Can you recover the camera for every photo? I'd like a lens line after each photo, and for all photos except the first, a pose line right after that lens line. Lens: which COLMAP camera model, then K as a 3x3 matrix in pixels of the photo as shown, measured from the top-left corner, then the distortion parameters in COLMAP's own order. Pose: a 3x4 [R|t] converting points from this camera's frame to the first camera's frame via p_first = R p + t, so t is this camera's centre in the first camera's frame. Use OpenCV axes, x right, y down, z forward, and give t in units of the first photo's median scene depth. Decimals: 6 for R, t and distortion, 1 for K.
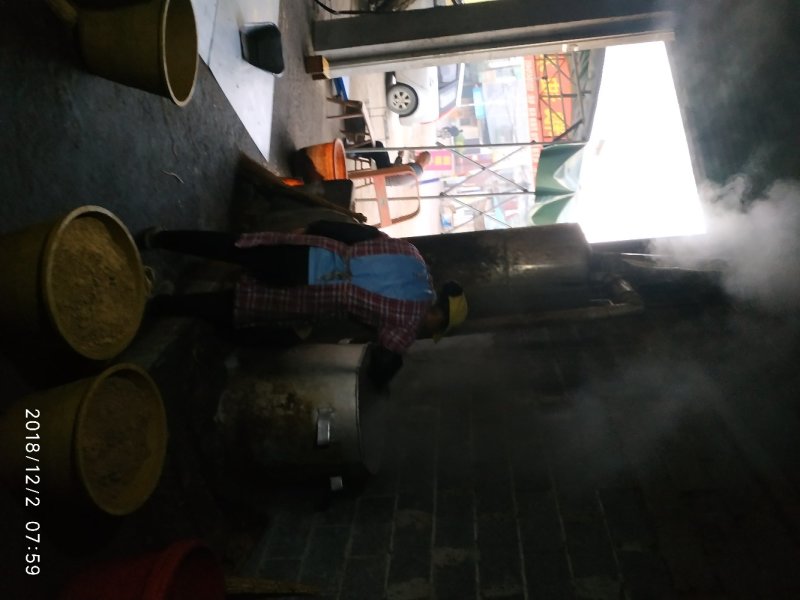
lens RADIAL K [[580.9, 0, 395.6], [0, 580.9, 299.1], [0, 0, 1]] dist [-0.000174, -0.013049]
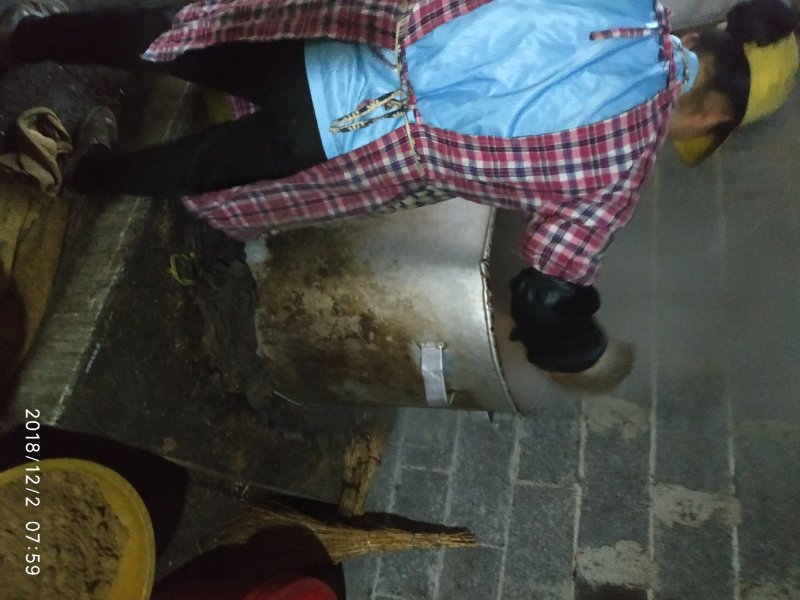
lens RADIAL K [[580.9, 0, 395.6], [0, 580.9, 299.1], [0, 0, 1]] dist [-0.000174, -0.013049]
pose [[0.942888, -0.050757, -0.329221, 0.020760], [0.242789, 0.781388, 0.574879, -0.145631], [0.228070, -0.621978, 0.749085, 0.618367]]
